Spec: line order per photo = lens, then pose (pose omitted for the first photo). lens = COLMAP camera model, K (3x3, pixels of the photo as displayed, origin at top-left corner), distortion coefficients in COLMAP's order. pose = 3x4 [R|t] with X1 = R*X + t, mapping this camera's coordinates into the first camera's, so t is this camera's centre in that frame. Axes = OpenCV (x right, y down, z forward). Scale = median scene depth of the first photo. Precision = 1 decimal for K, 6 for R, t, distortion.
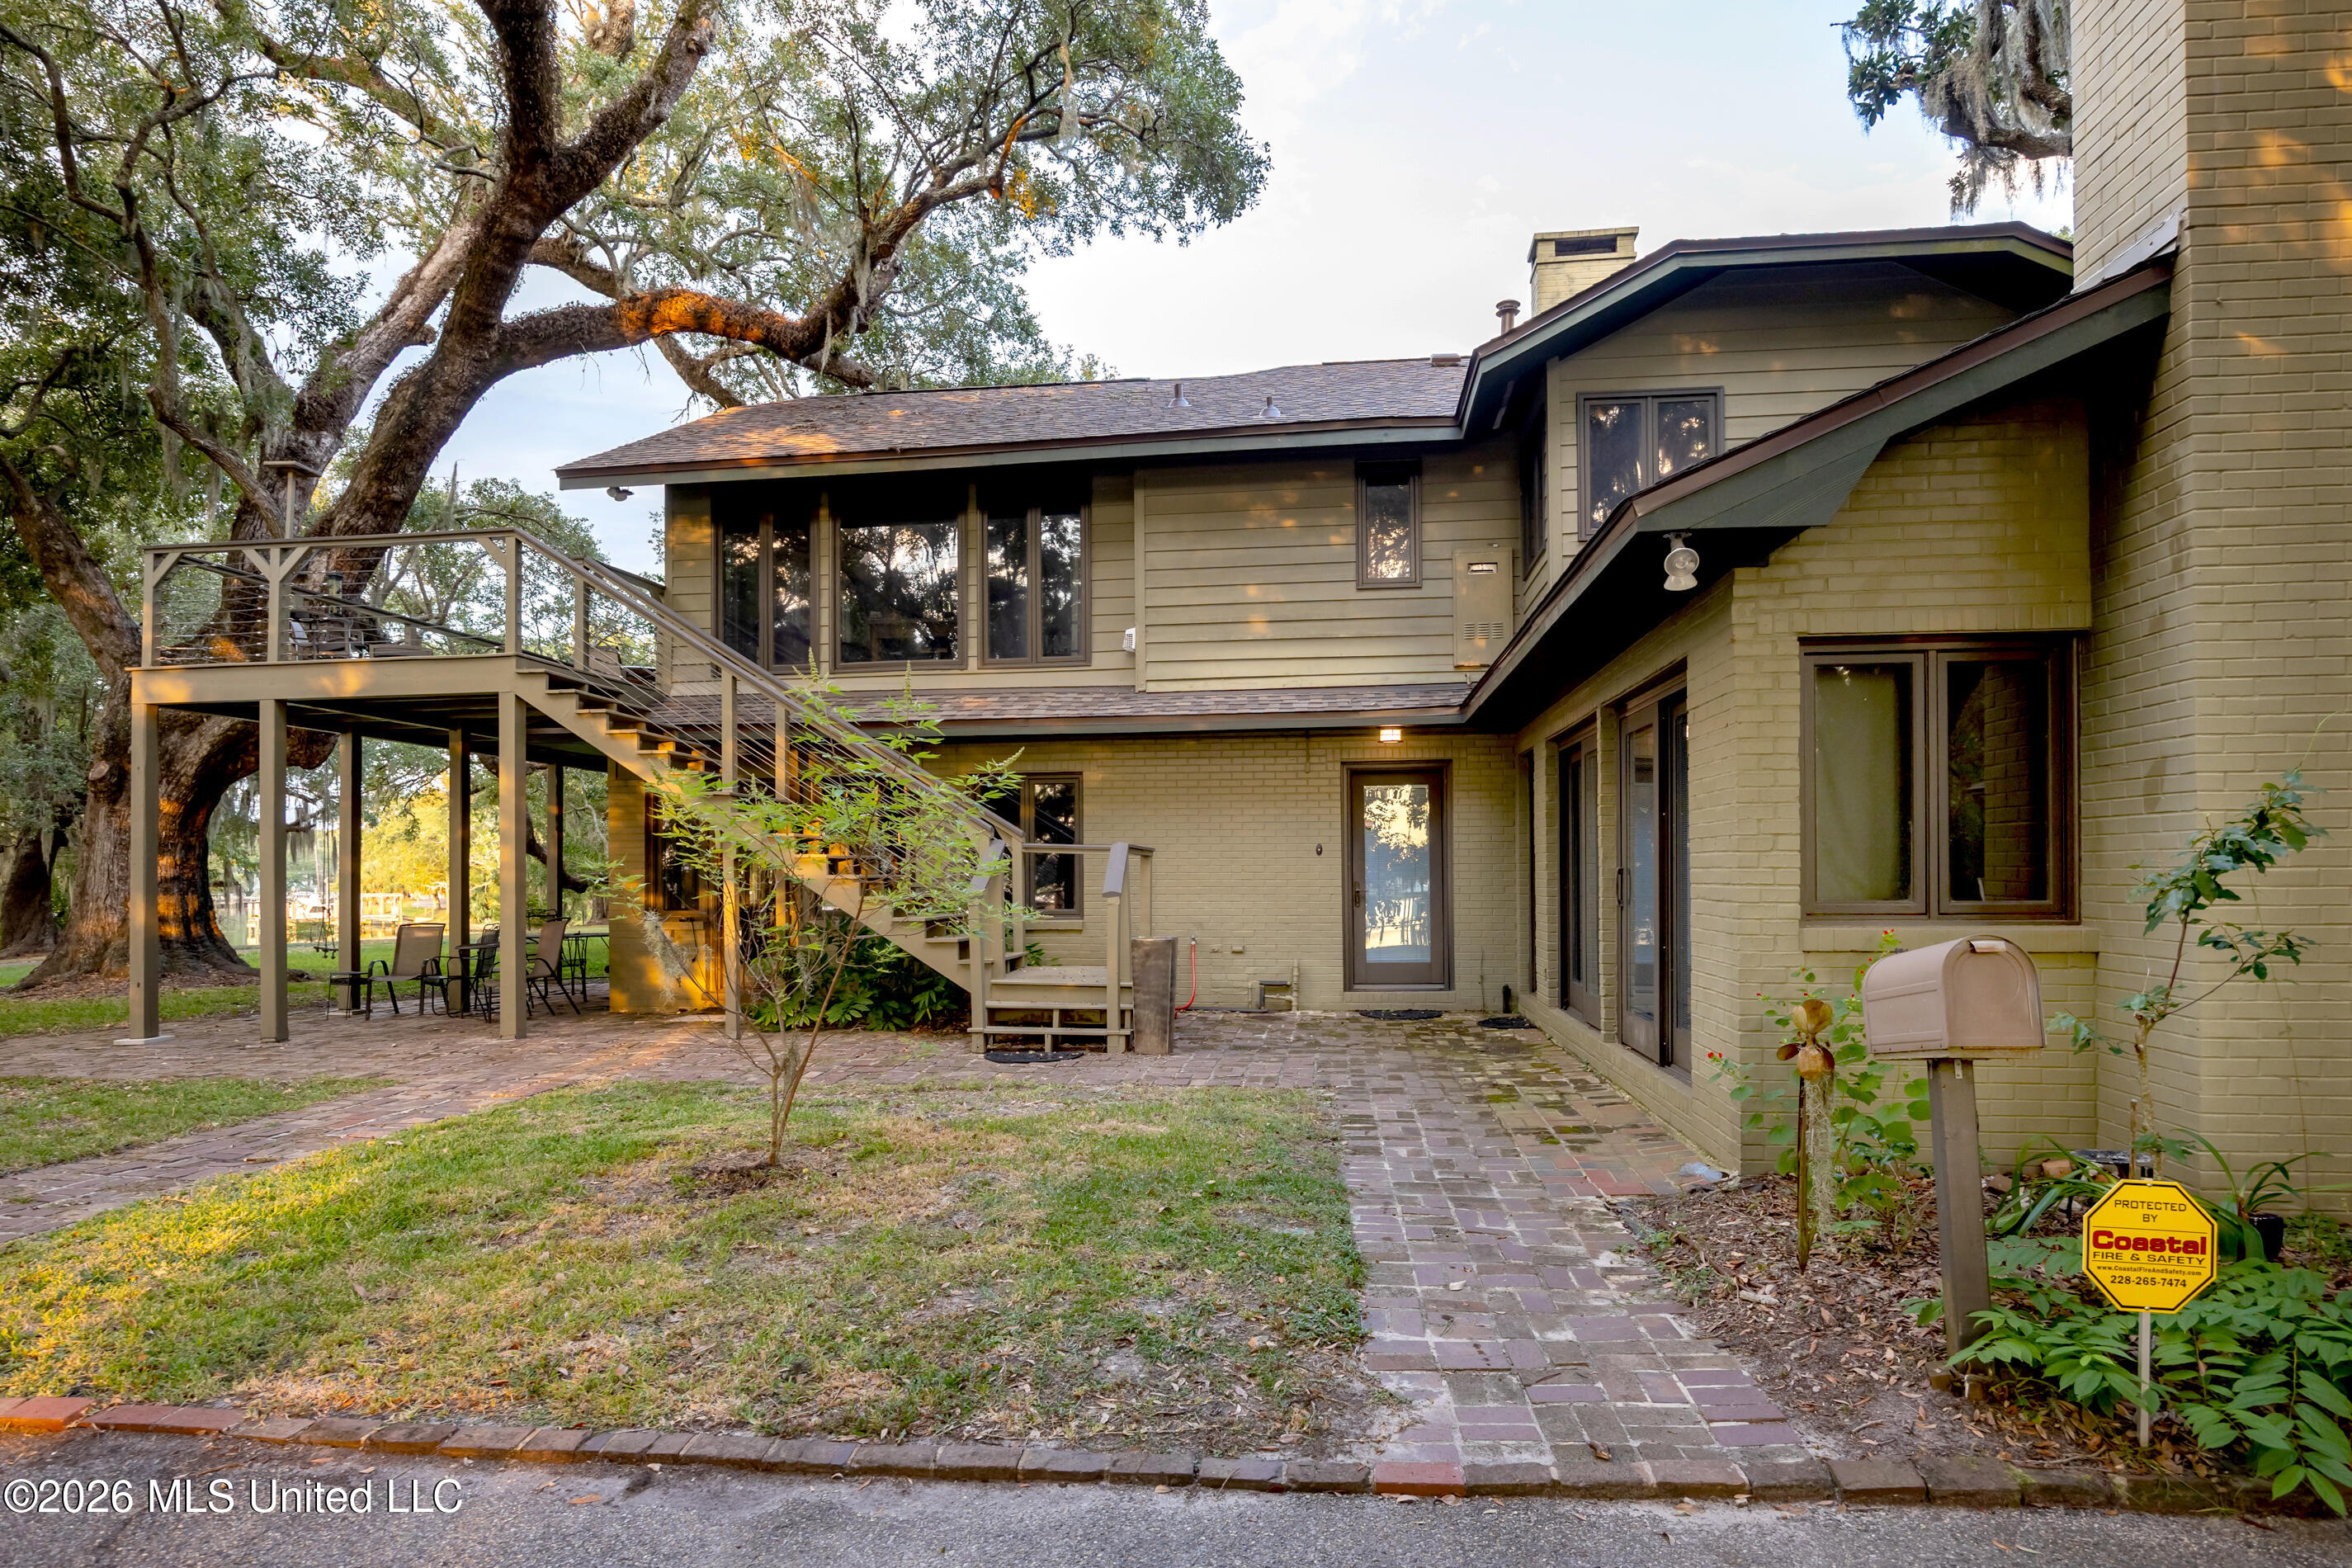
lens RADIAL K [[1279.2, 0, 1175.2], [0, 1279.2, 850.9], [0, 0, 1]] dist [-0.004442, -0.000140]
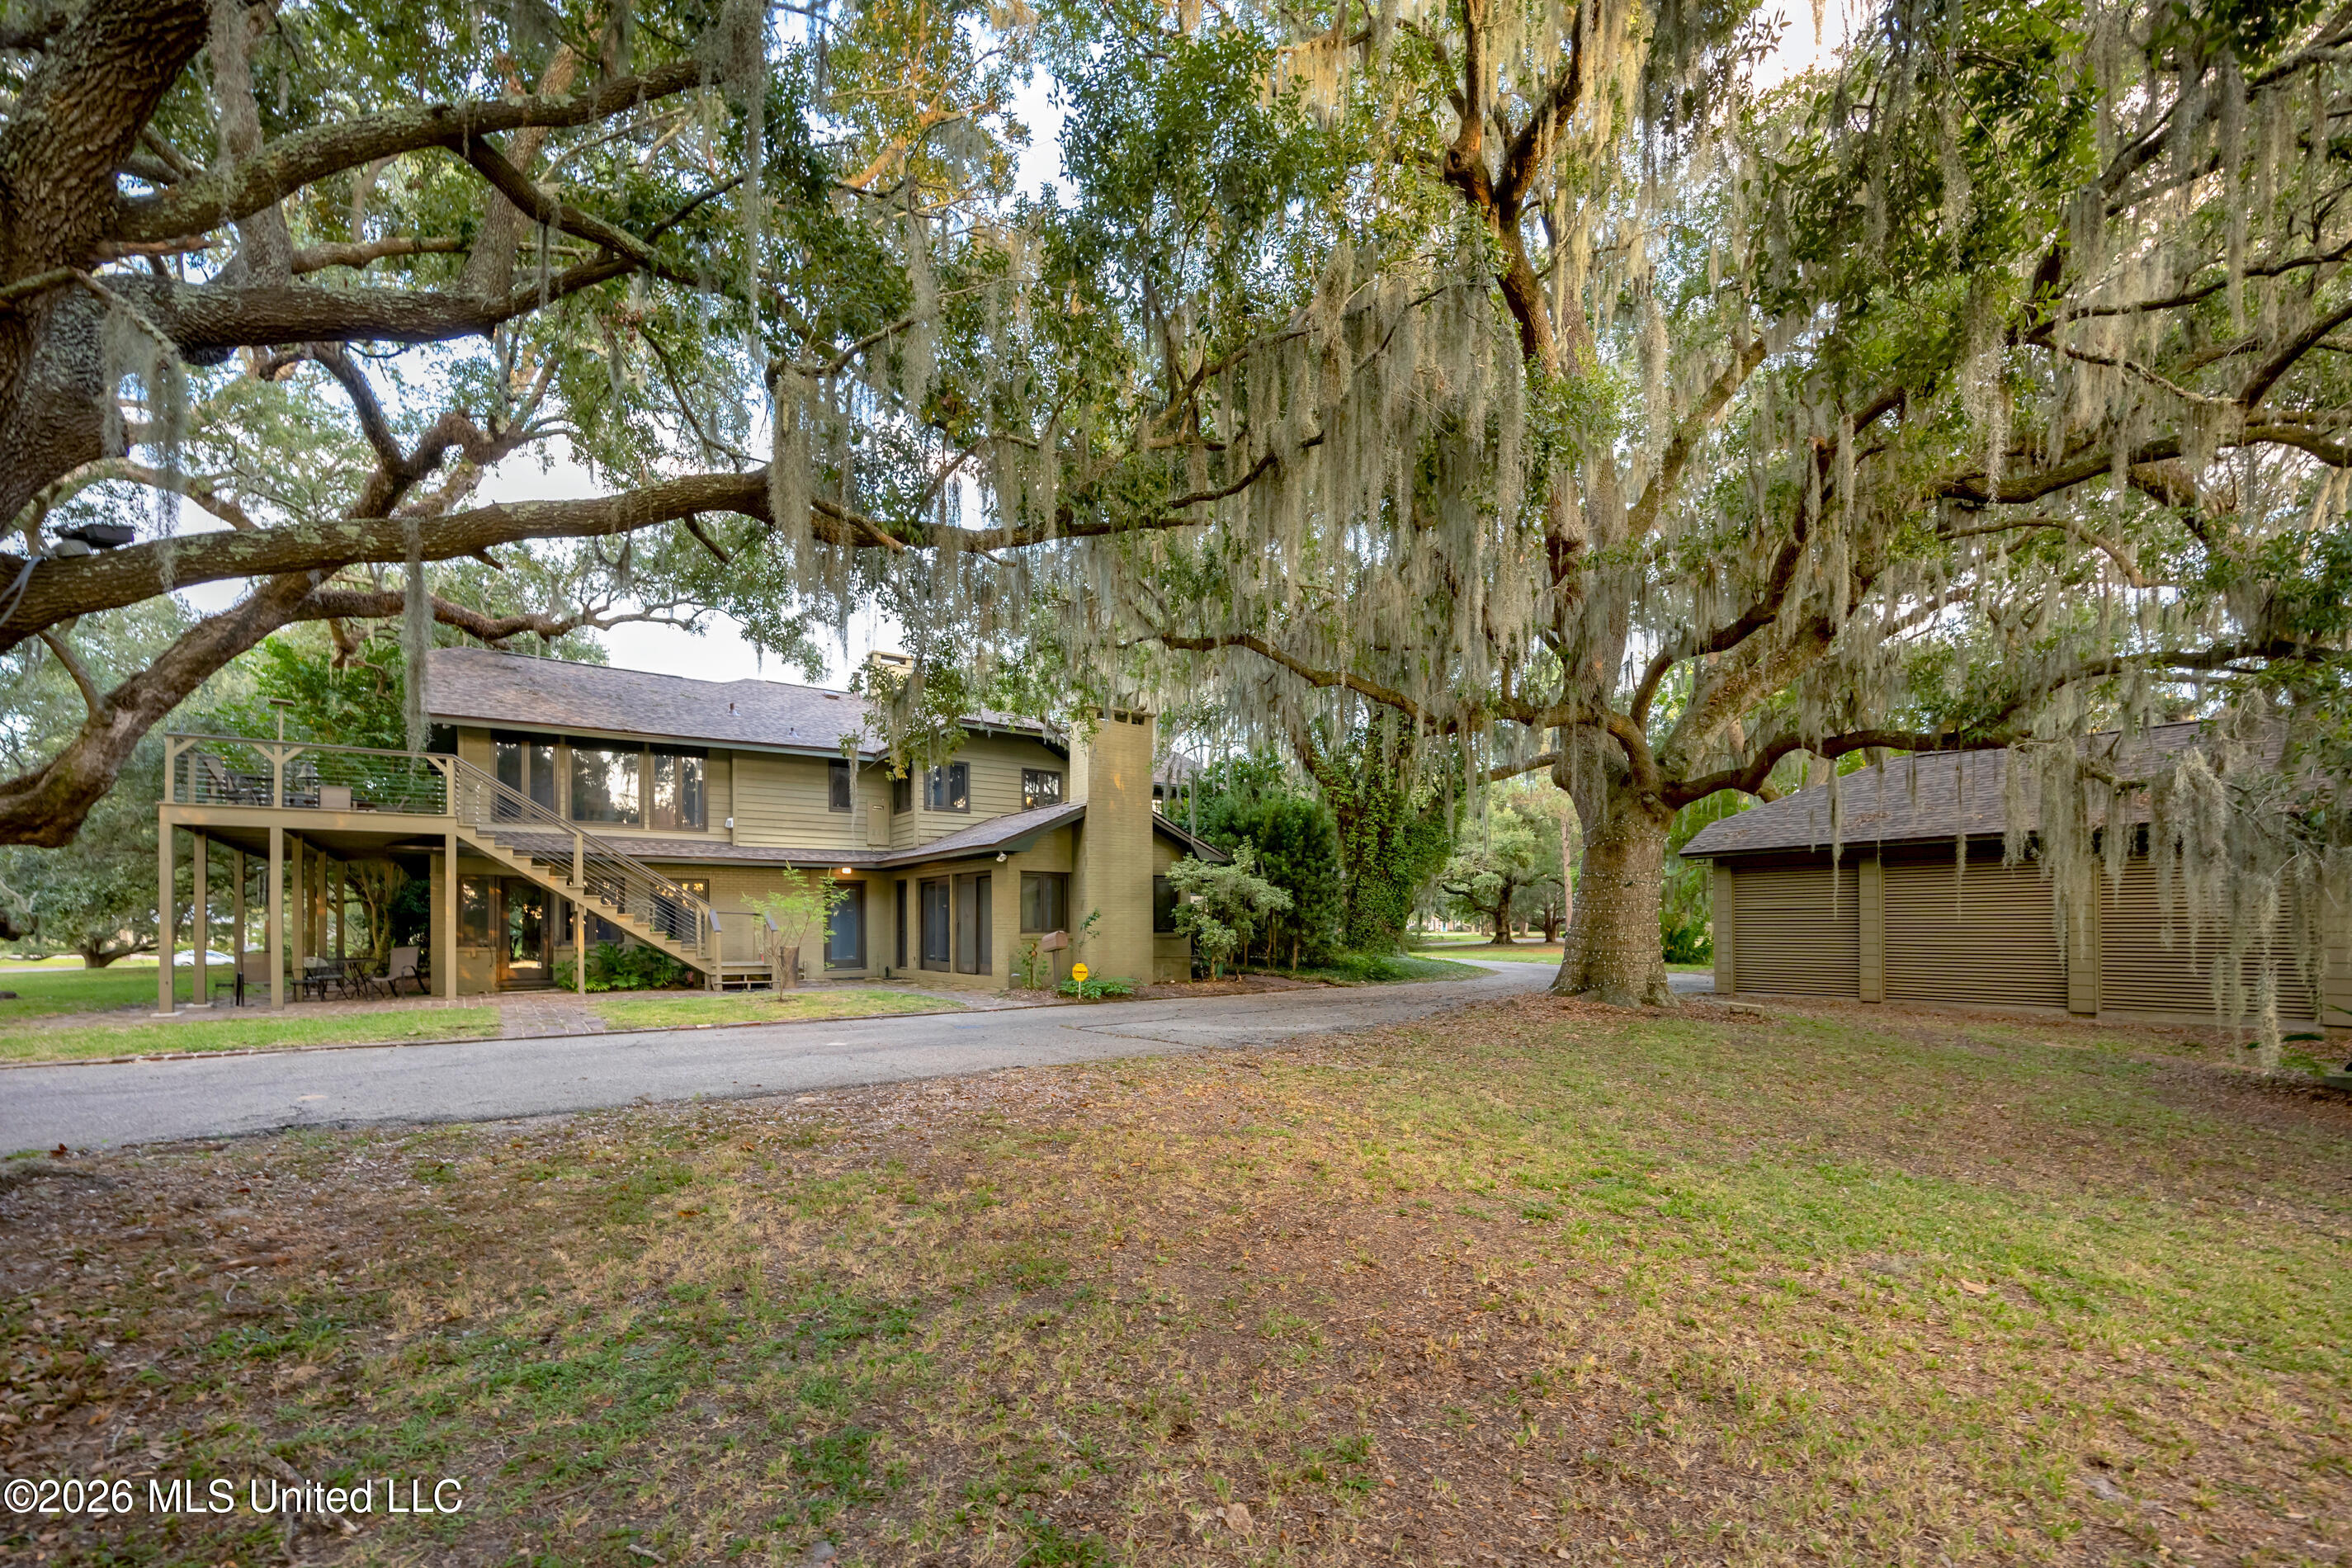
lens RADIAL K [[979.4, 0, 1166.9], [0, 979.4, 919.3], [0, 0, 1]] dist [0.001437, 0.000495]
pose [[0.739452, 0.008258, 0.673159, -0.819152], [-0.011674, 0.999932, 0.000556, -0.000279], [-0.673108, -0.008270, 0.739498, -1.077363]]
